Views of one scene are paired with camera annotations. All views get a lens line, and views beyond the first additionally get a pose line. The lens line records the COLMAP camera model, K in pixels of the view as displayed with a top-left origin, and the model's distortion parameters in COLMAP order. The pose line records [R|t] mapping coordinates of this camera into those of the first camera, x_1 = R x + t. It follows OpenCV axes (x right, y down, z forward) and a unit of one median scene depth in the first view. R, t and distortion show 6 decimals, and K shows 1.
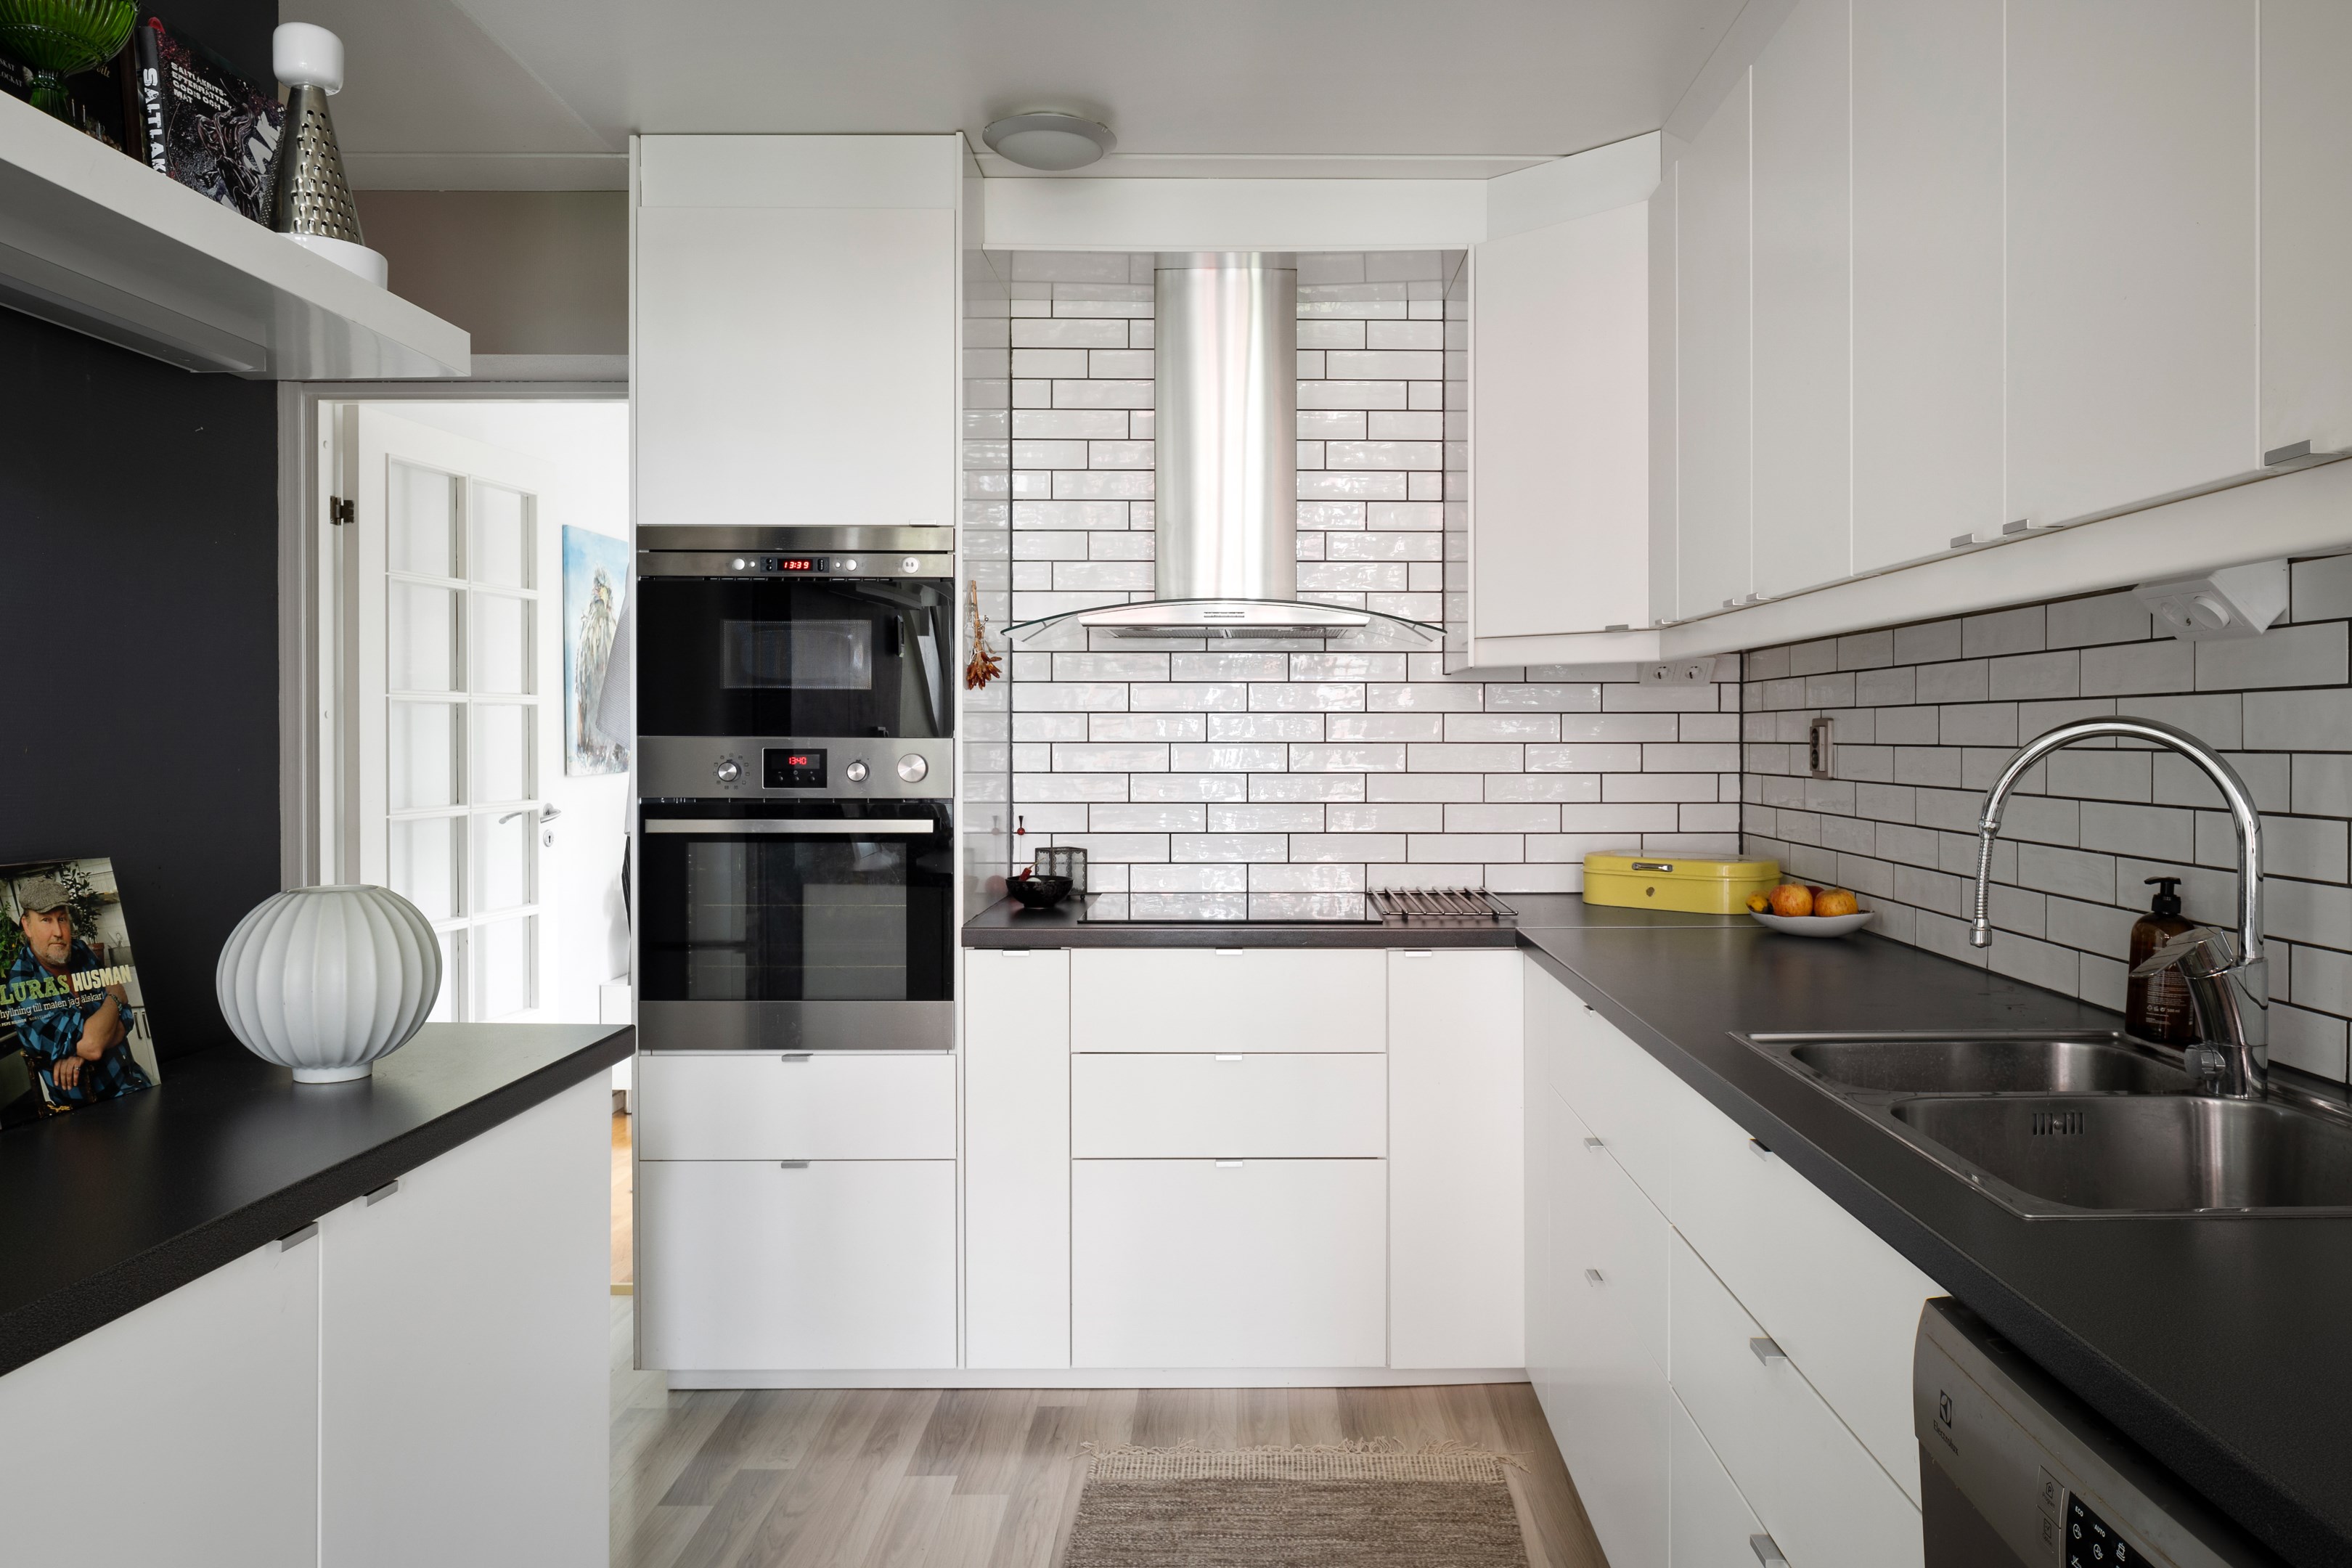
lens RADIAL K [[1443.6, 0, 1181.5], [0, 1443.6, 772.4], [0, 0, 1]] dist [-0.020767, 0.003377]
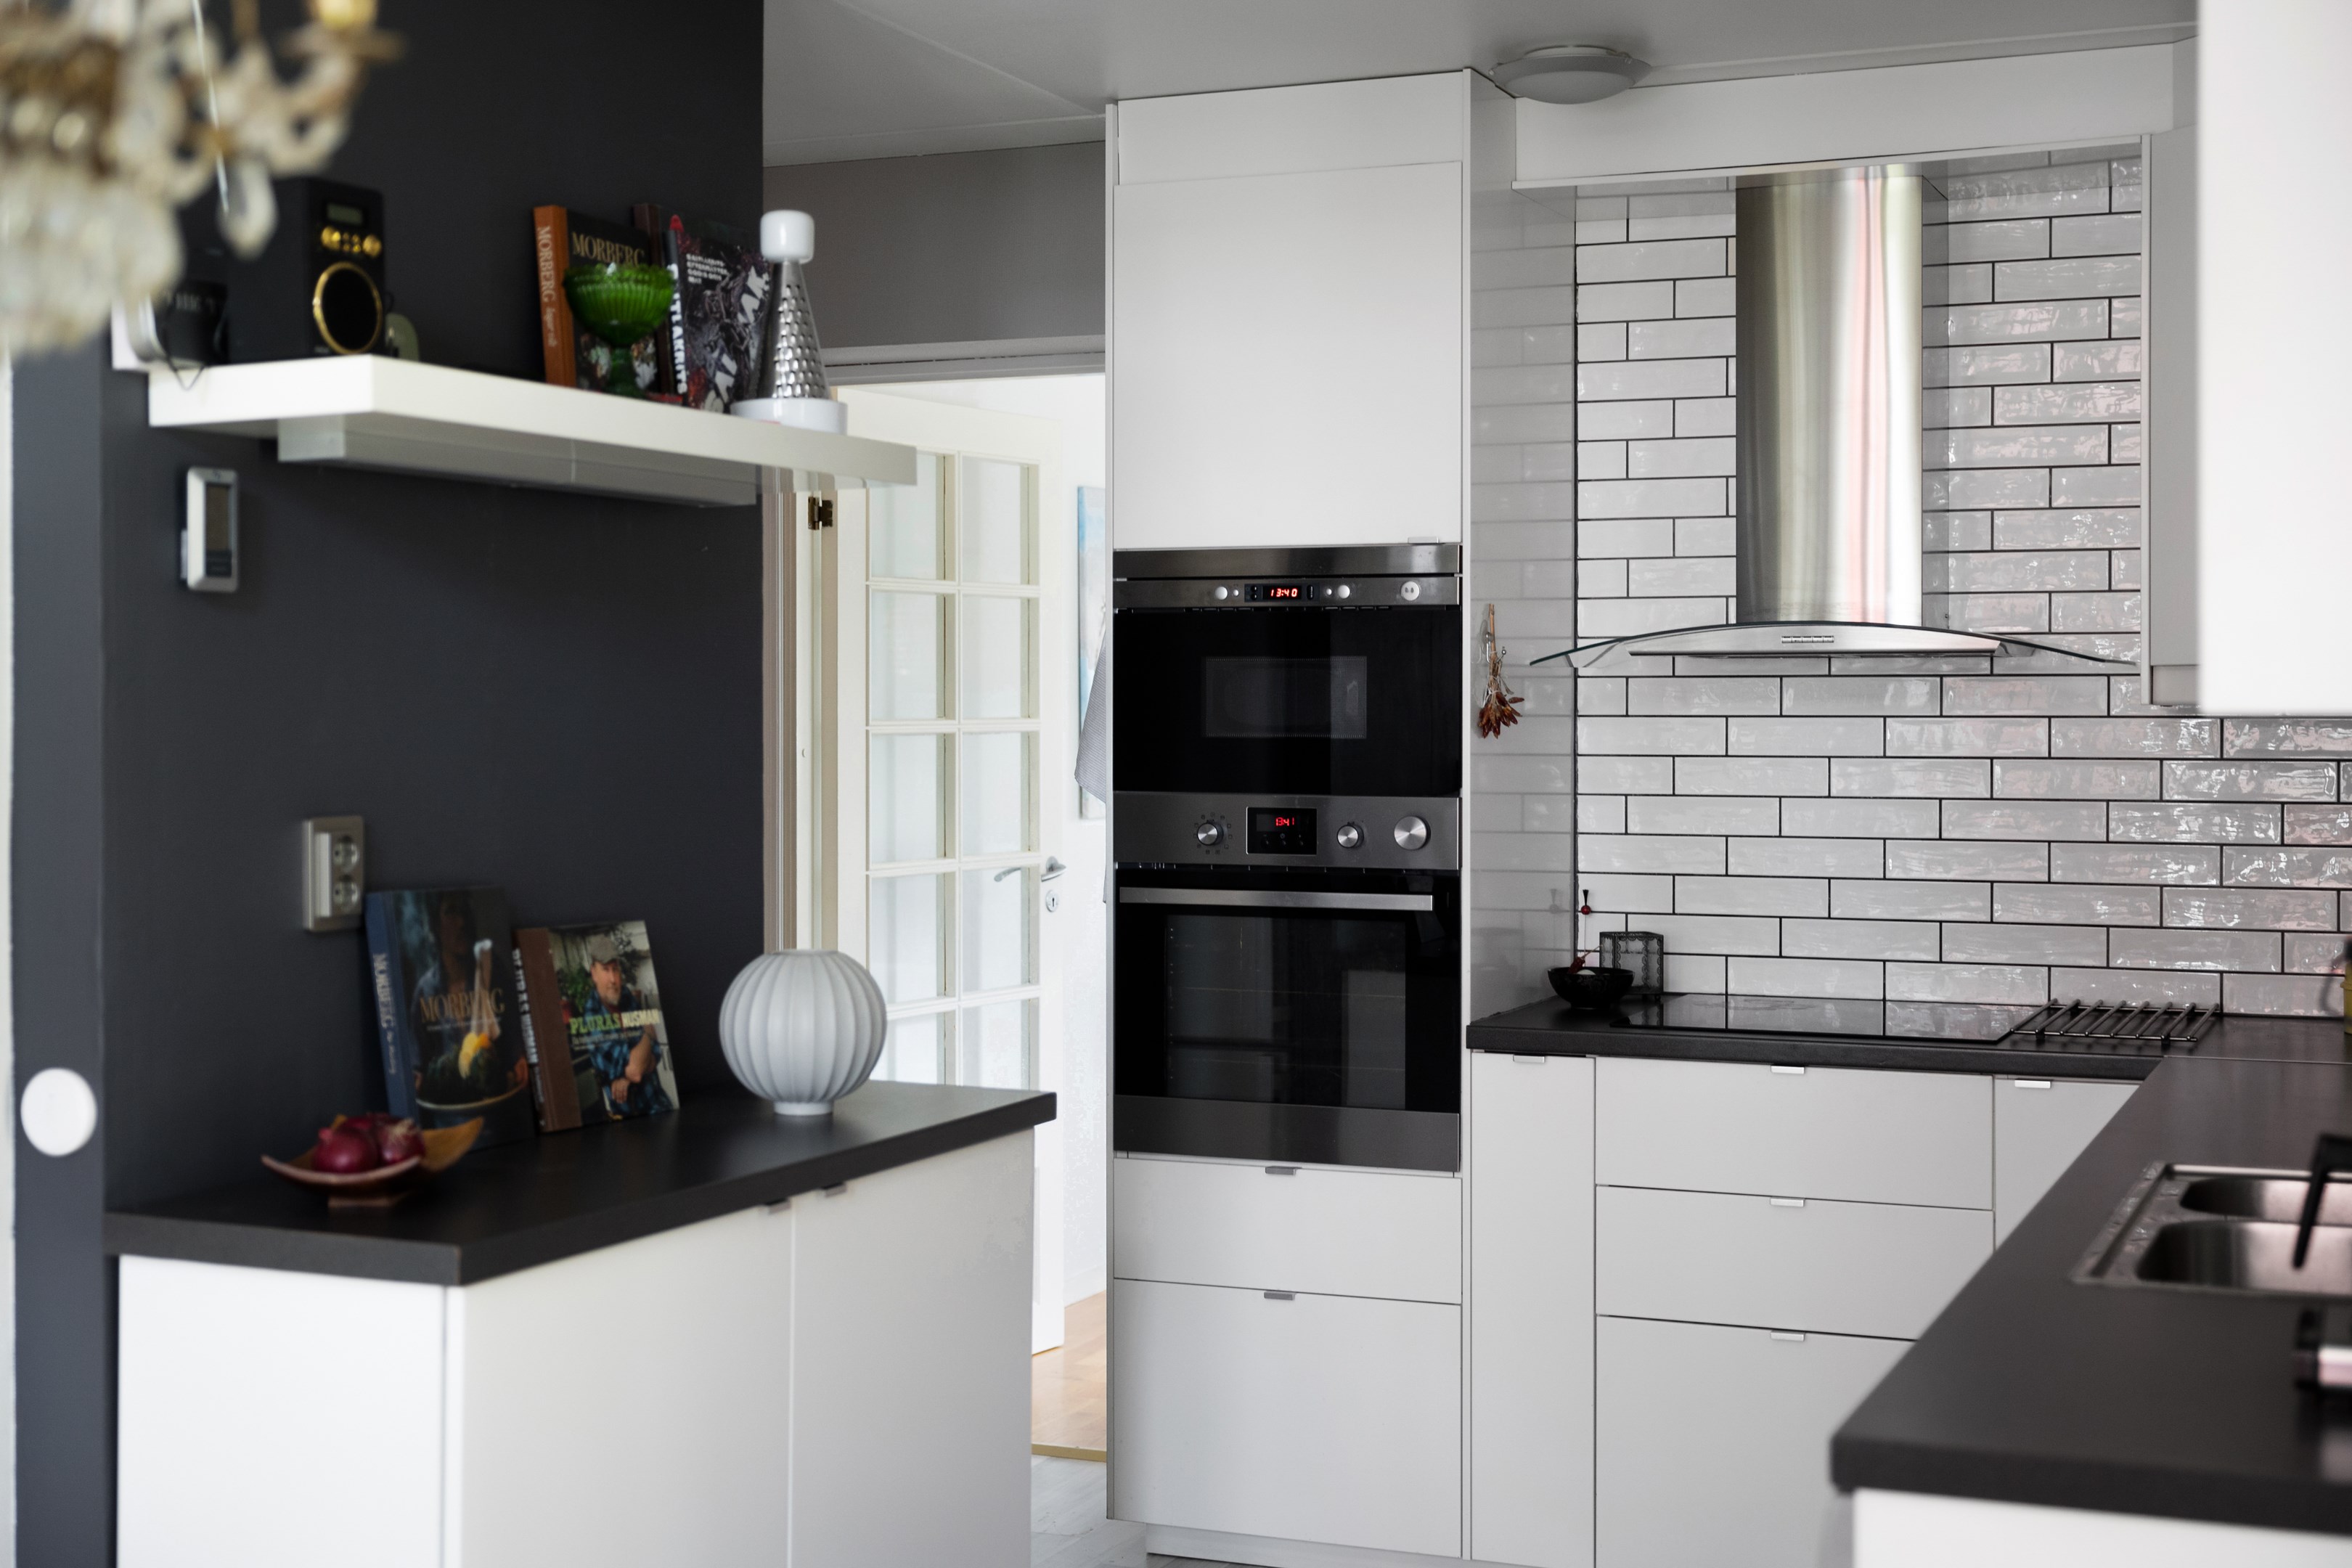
lens RADIAL K [[3071.7, 0, 1174.9], [0, 3071.7, 777.3], [0, 0, 1]] dist [-0.043381, 0.000000]
pose [[0.913338, 0.008104, -0.407123, 0.406875], [-0.005178, 0.999952, 0.008289, -0.048523], [0.407170, -0.005463, 0.913336, -0.674116]]
